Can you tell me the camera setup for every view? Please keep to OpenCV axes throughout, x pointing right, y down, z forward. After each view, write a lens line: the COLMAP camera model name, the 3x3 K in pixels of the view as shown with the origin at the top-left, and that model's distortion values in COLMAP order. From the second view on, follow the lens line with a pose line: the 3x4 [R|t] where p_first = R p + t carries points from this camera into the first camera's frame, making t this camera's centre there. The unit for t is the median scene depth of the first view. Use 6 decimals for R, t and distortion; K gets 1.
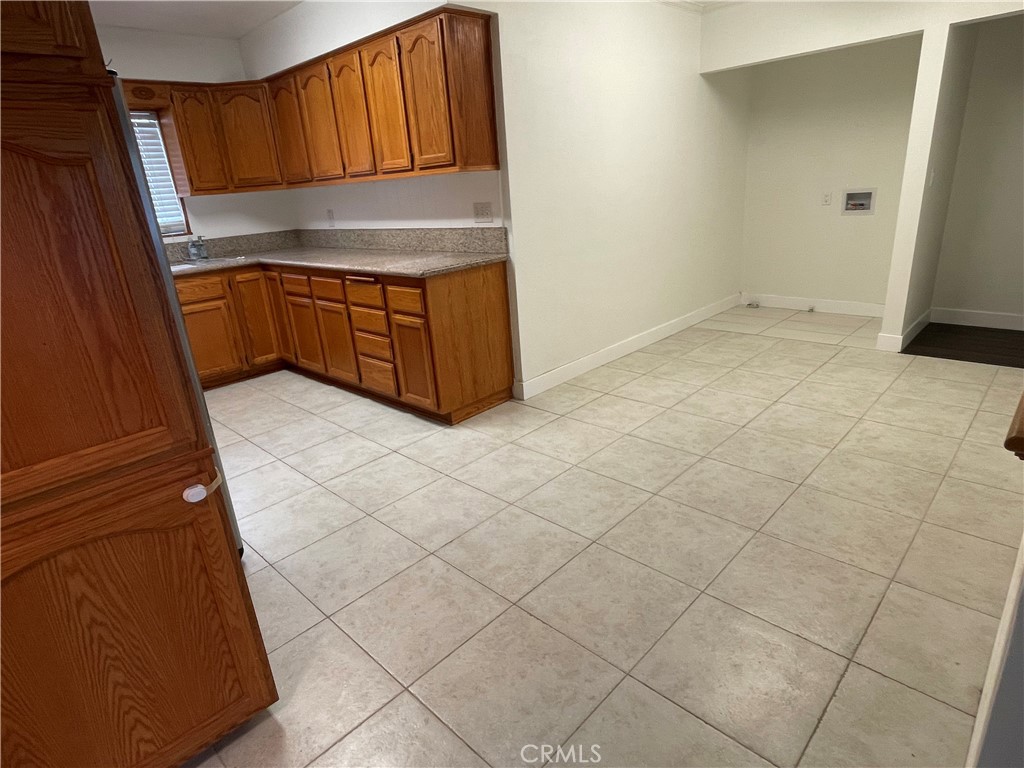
lens RADIAL K [[574.5, 0, 509.2], [0, 574.5, 385.5], [0, 0, 1]] dist [-0.000456, -0.002151]
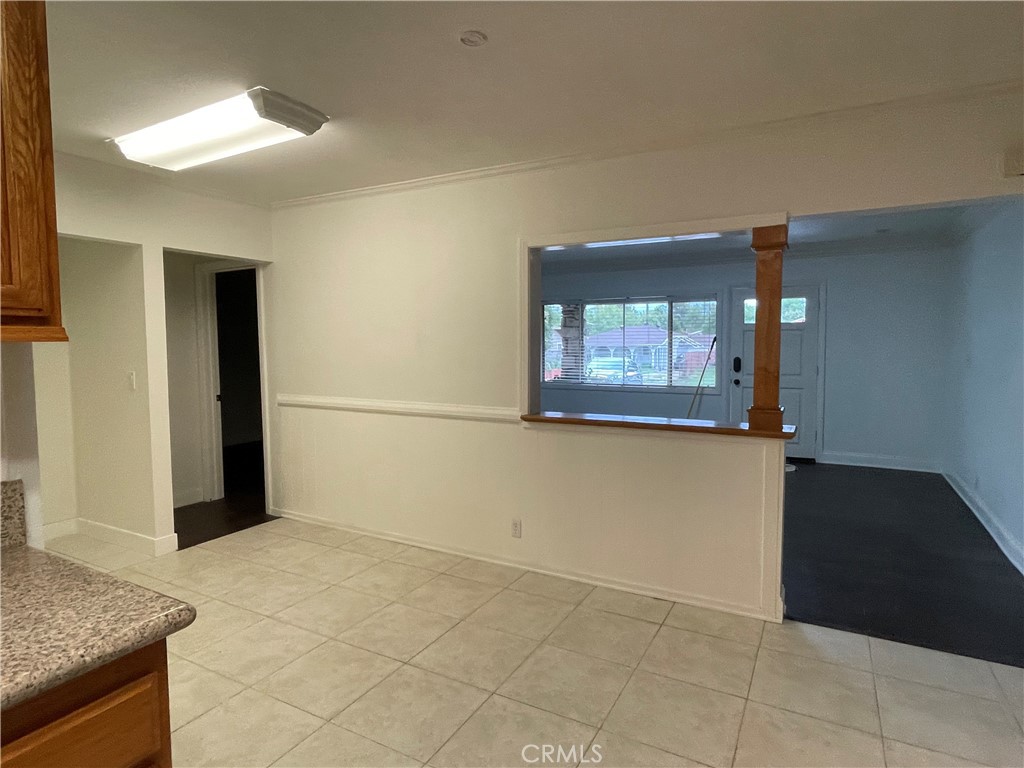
lens RADIAL K [[574.5, 0, 510.2], [0, 574.5, 382.4], [0, 0, 1]] dist [-0.000456, -0.002151]
pose [[-0.269076, 0.007541, 0.963090, -0.478760], [0.342388, 0.935397, 0.088335, -0.258934], [-0.900205, 0.353519, -0.254274, 0.780168]]
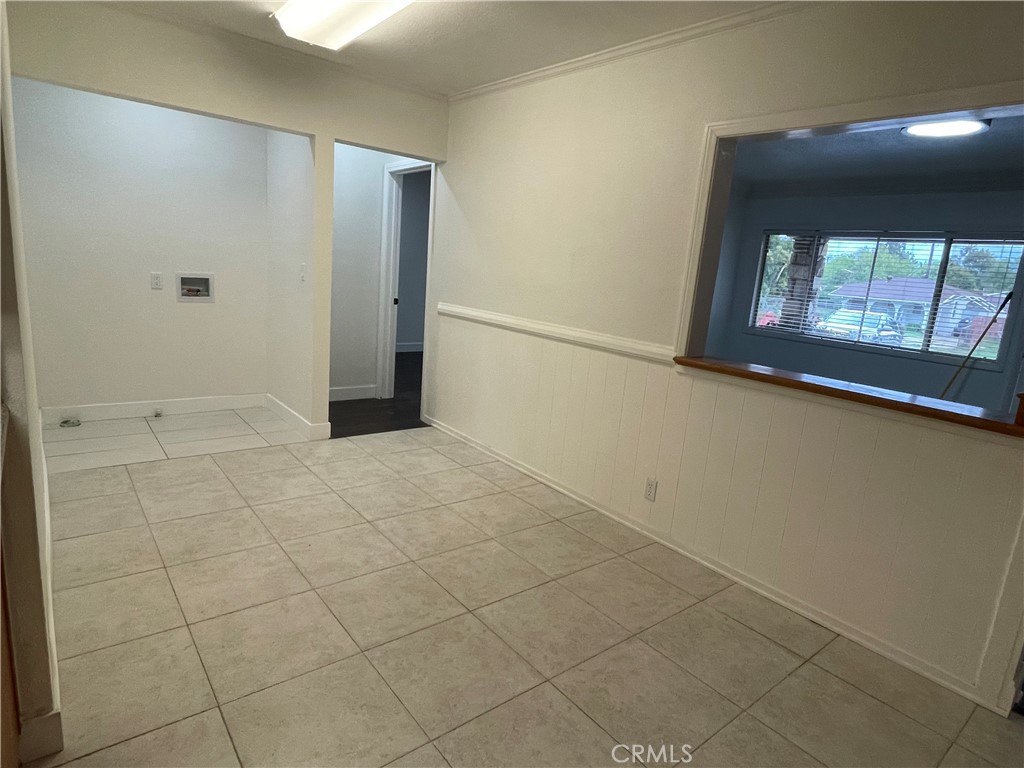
lens RADIAL K [[574.5, 0, 507.9], [0, 574.5, 384.2], [0, 0, 1]] dist [-0.000456, -0.002151]
pose [[0.110974, -0.119806, 0.986576, -0.336174], [0.243762, 0.965664, 0.089847, -0.199350], [-0.963465, 0.230519, 0.136368, 0.648074]]
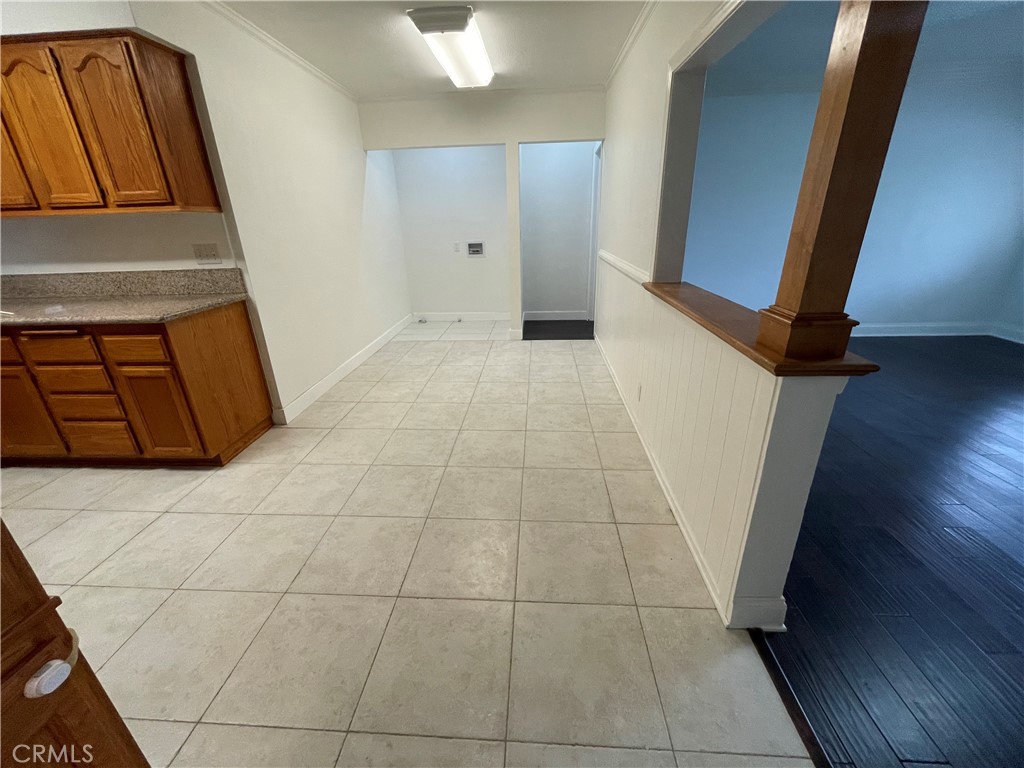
lens RADIAL K [[415.2, 0, 510.2], [0, 415.2, 384.6], [0, 0, 1]] dist [-0.002715, 0.000167]
pose [[0.757294, -0.192055, 0.624196, -0.146750], [0.190874, 0.979137, 0.069691, -0.025159], [-0.624558, 0.066367, 0.778153, 0.115135]]
